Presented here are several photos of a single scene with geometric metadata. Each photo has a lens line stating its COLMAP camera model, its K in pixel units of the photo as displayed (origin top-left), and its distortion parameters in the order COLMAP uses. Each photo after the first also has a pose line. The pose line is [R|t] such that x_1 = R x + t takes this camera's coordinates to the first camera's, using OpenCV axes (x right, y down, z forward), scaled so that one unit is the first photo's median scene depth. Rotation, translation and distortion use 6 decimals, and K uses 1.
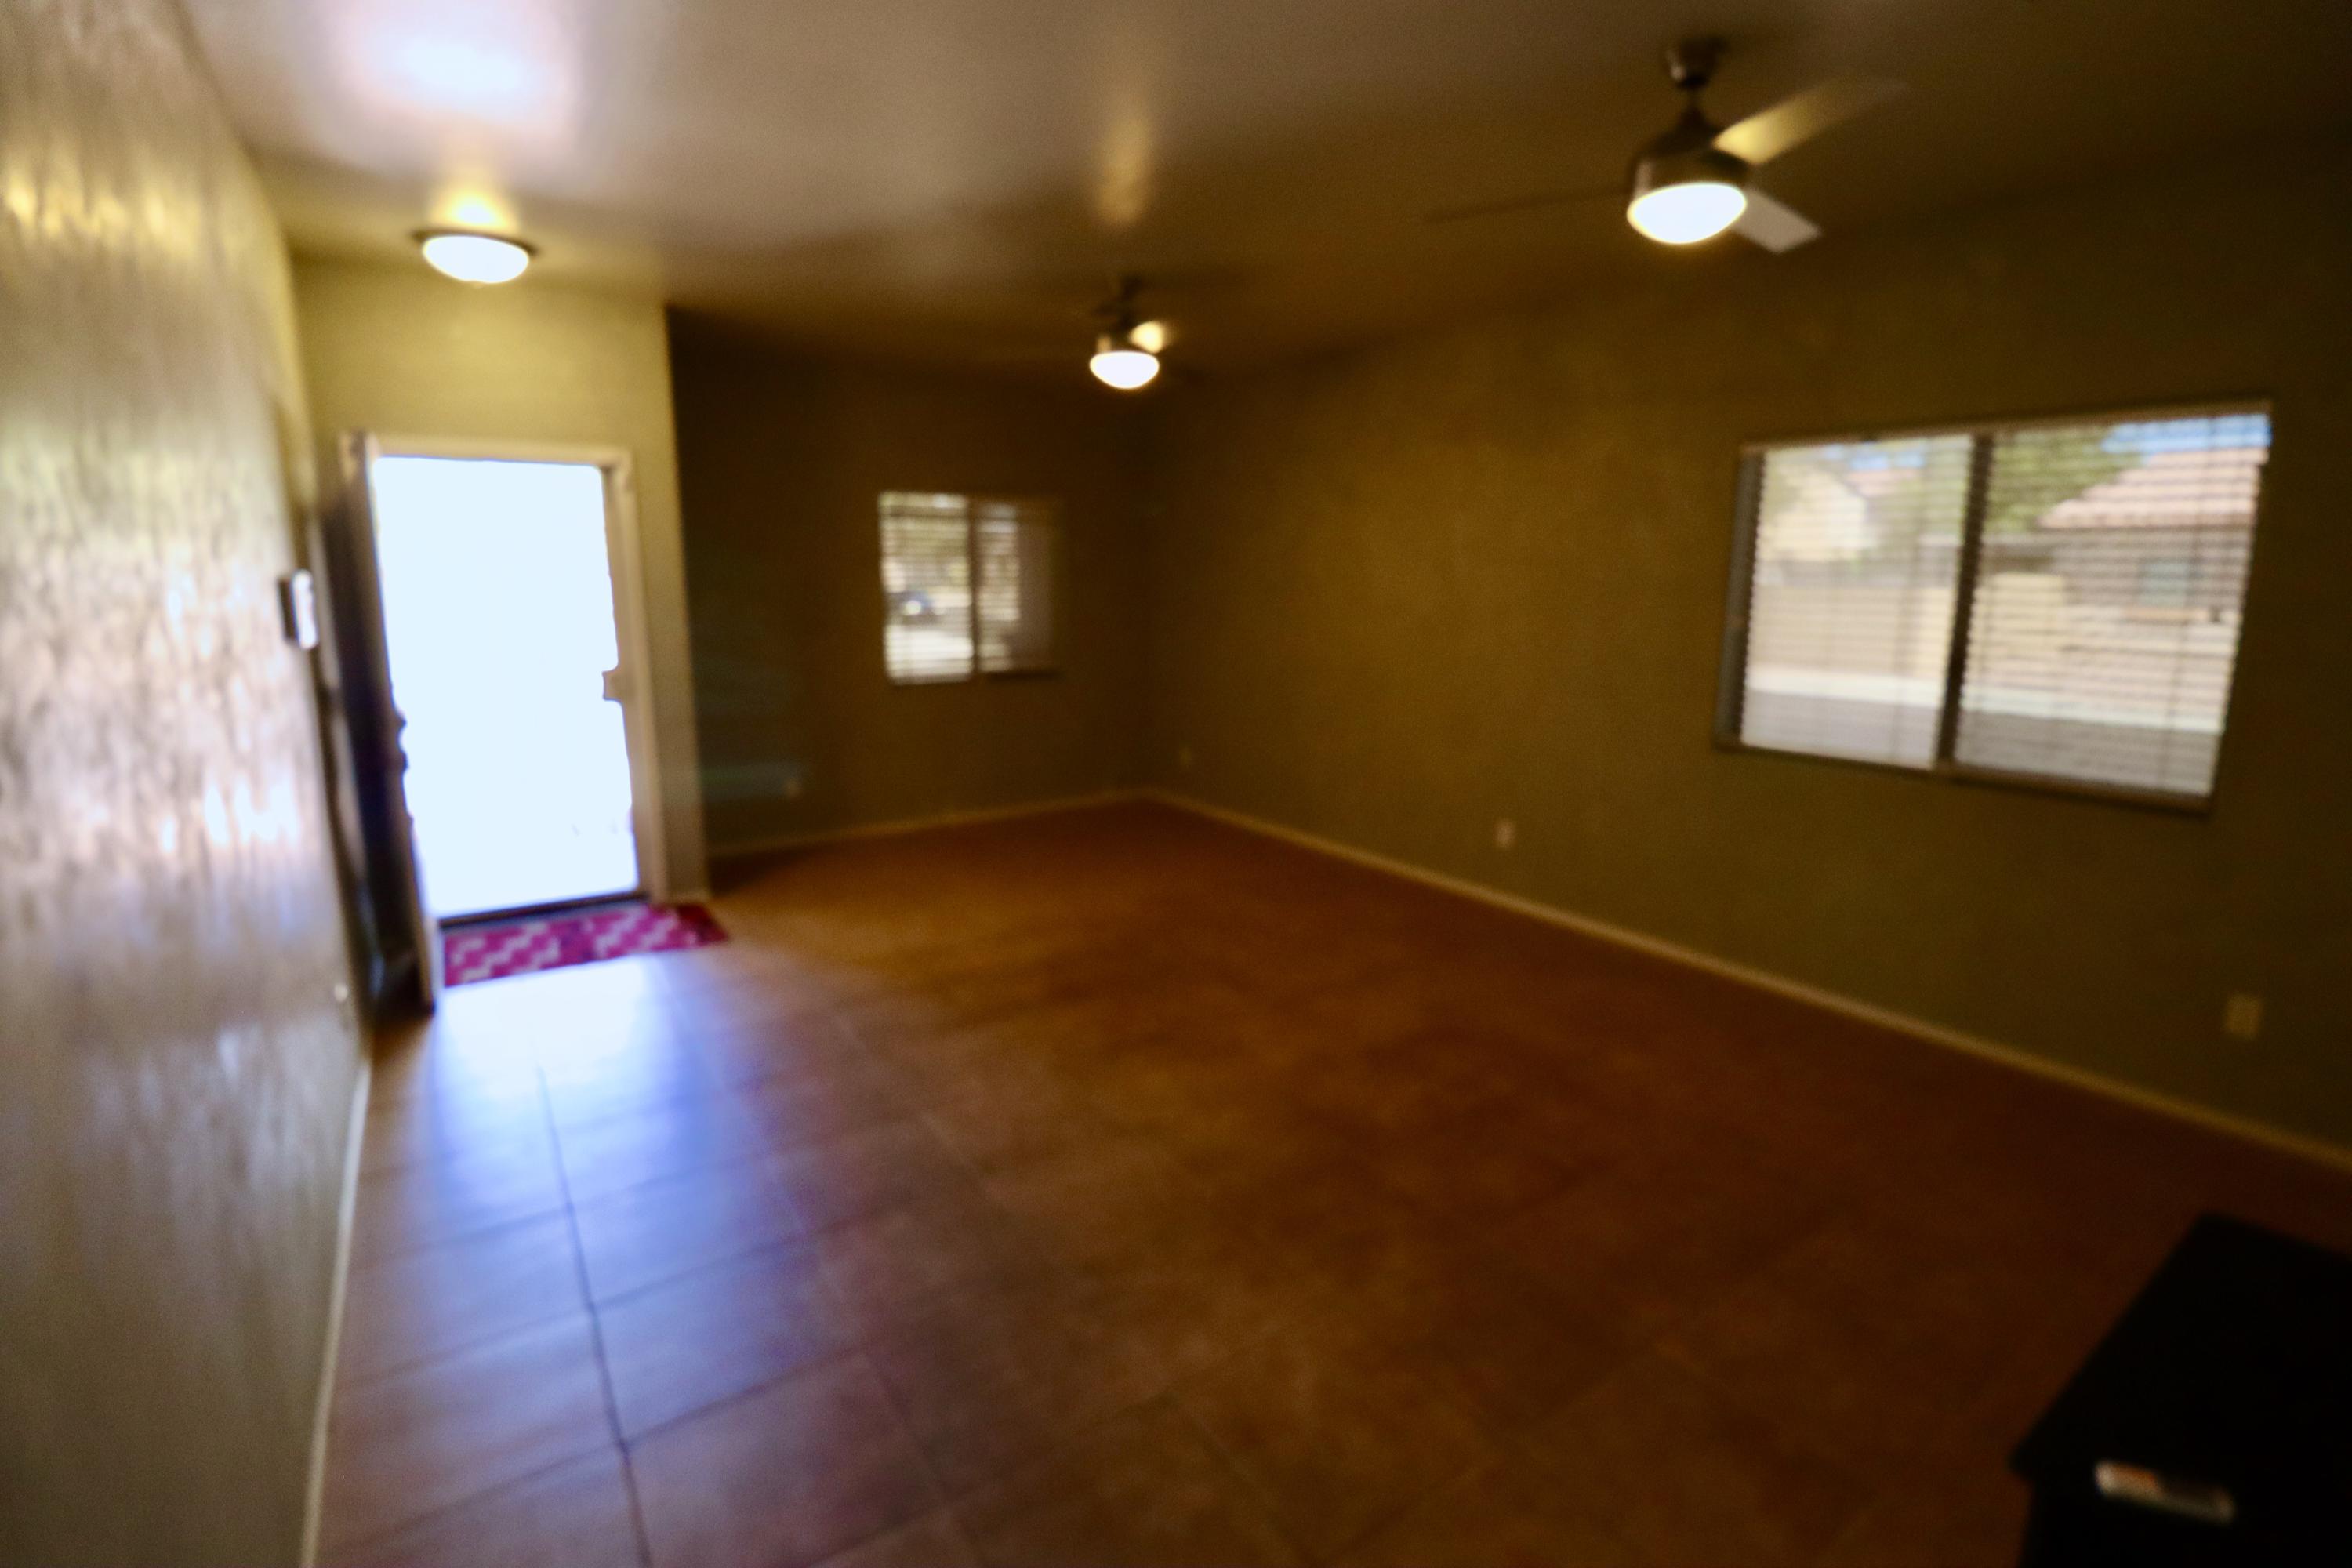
lens RADIAL K [[1085.4, 0, 1186.8], [0, 1085.4, 771.0], [0, 0, 1]] dist [0.001442, -0.015264]
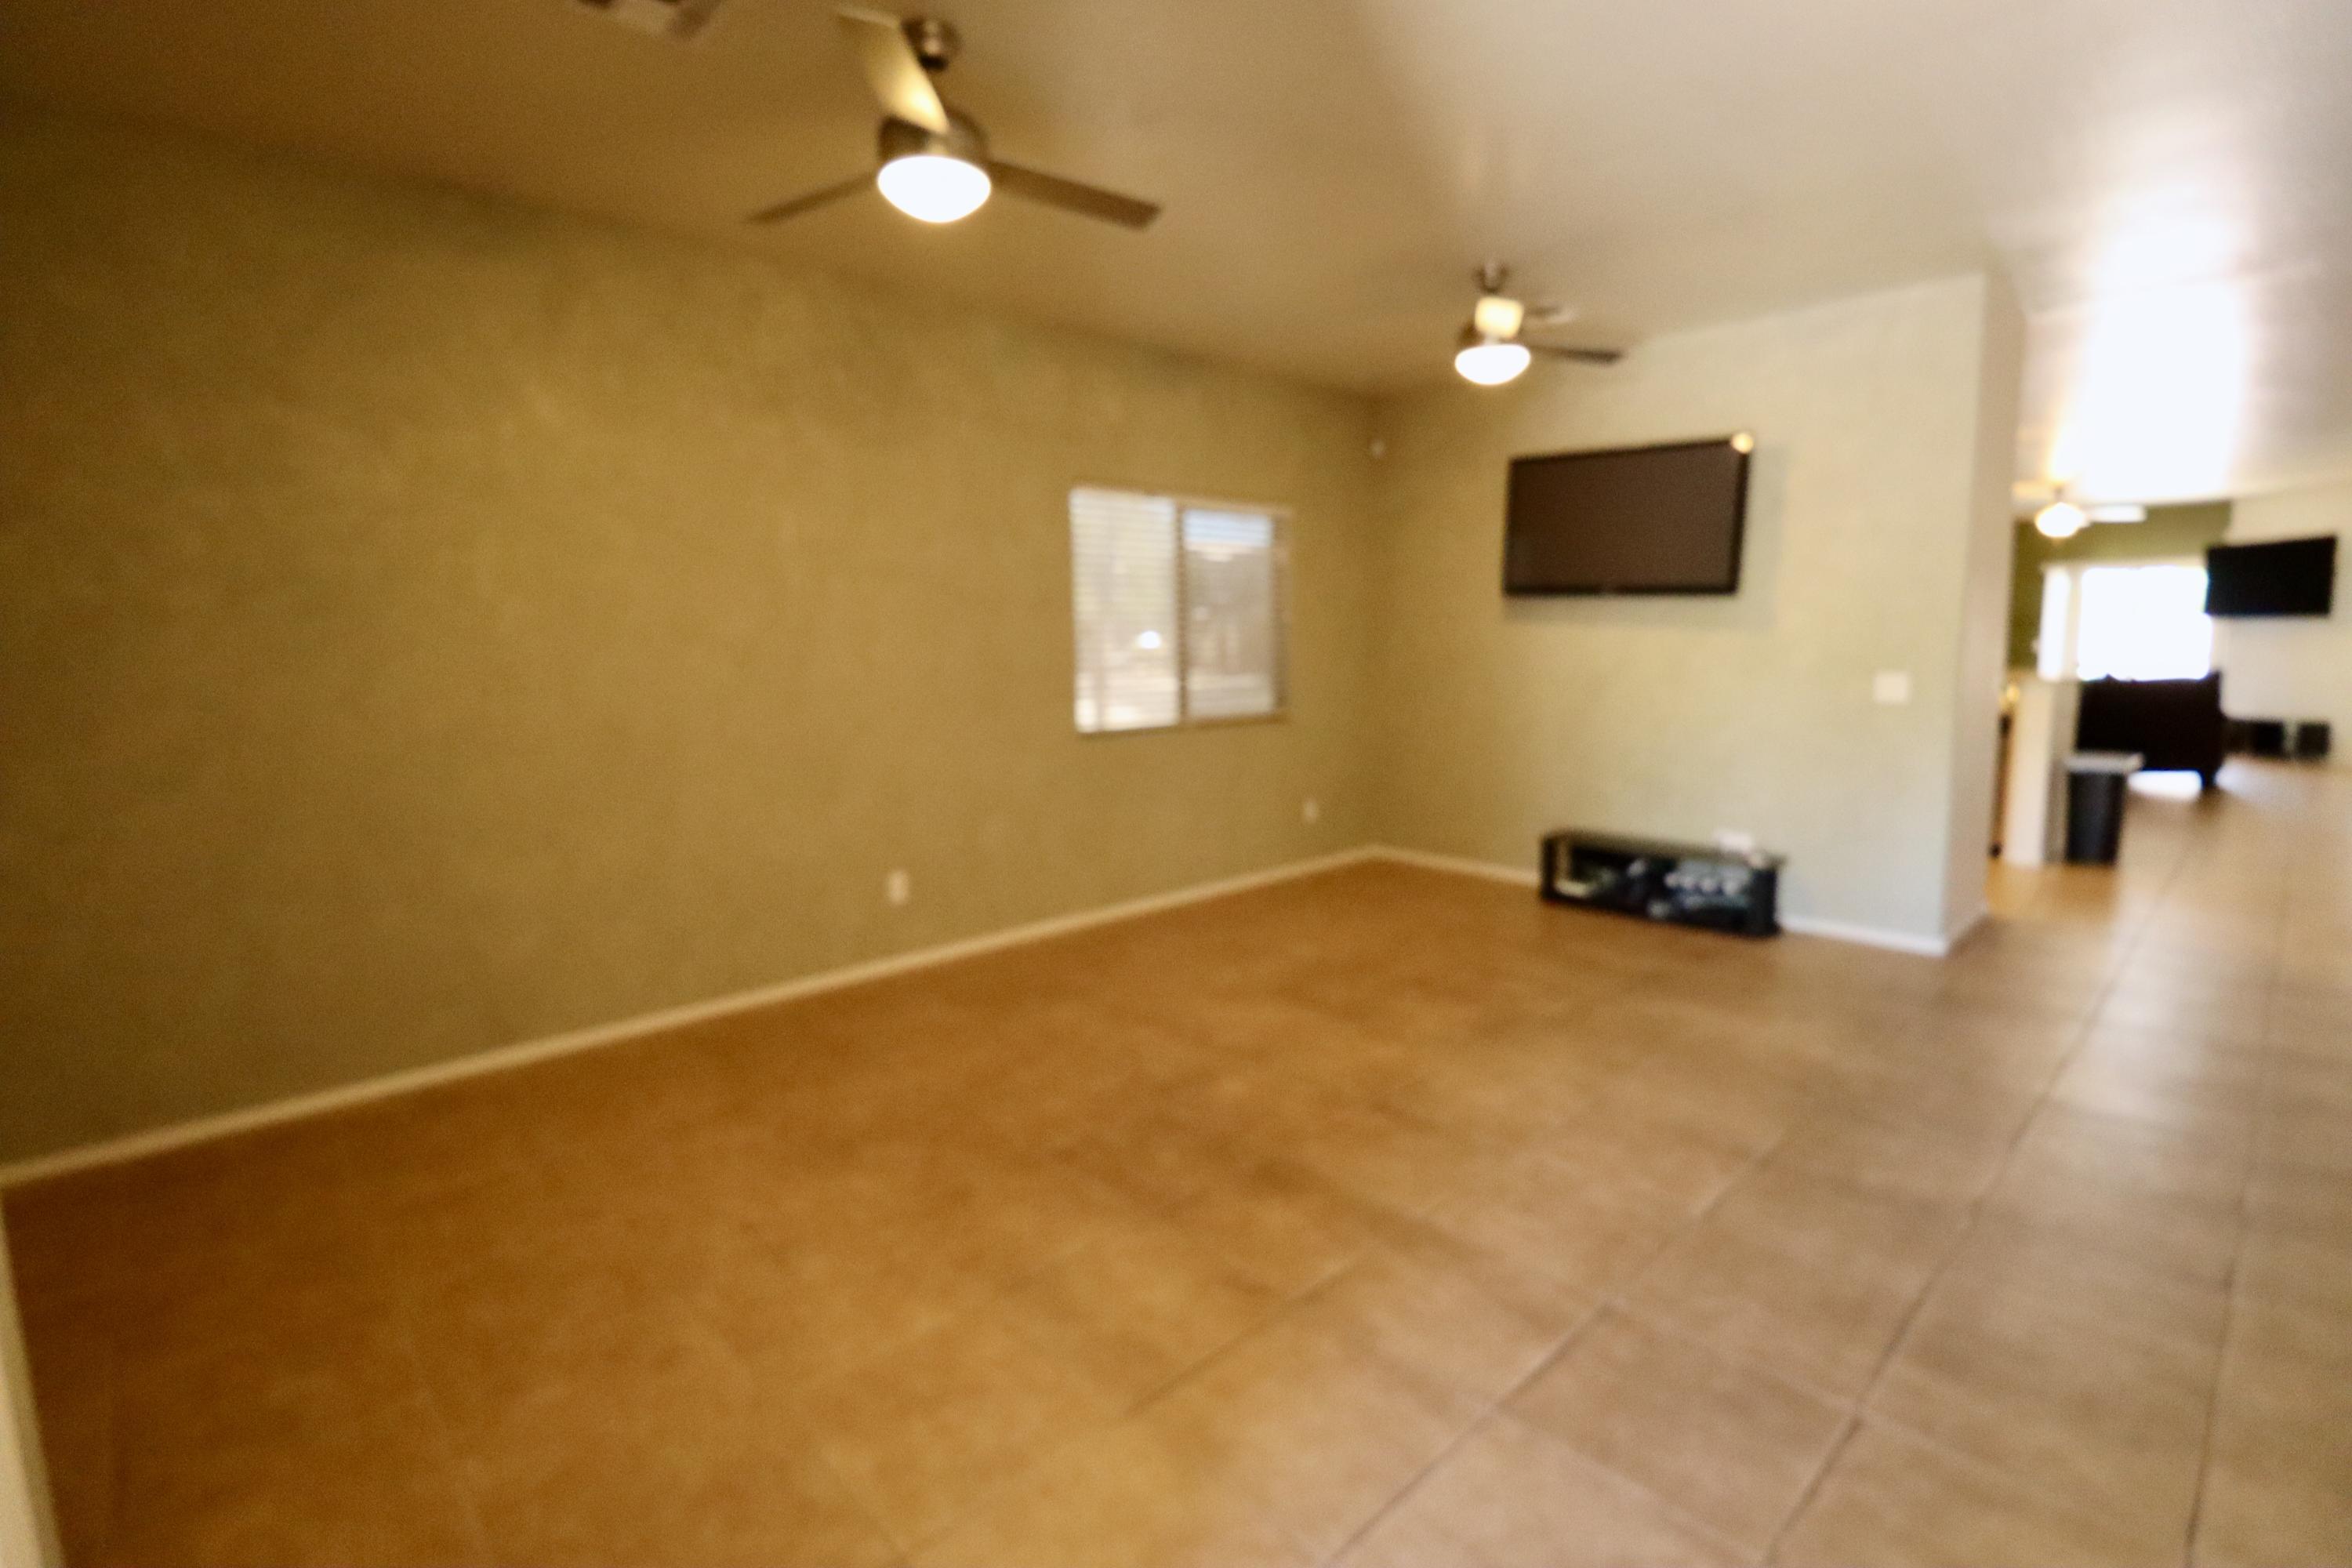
lens RADIAL K [[1085.4, 0, 1186.8], [0, 1085.4, 771.0], [0, 0, 1]] dist [0.001442, -0.015264]
pose [[-0.167043, -0.126344, 0.977821, -0.717490], [0.184574, 0.970215, 0.156893, -0.154805], [-0.968519, 0.206688, -0.138748, 1.090308]]
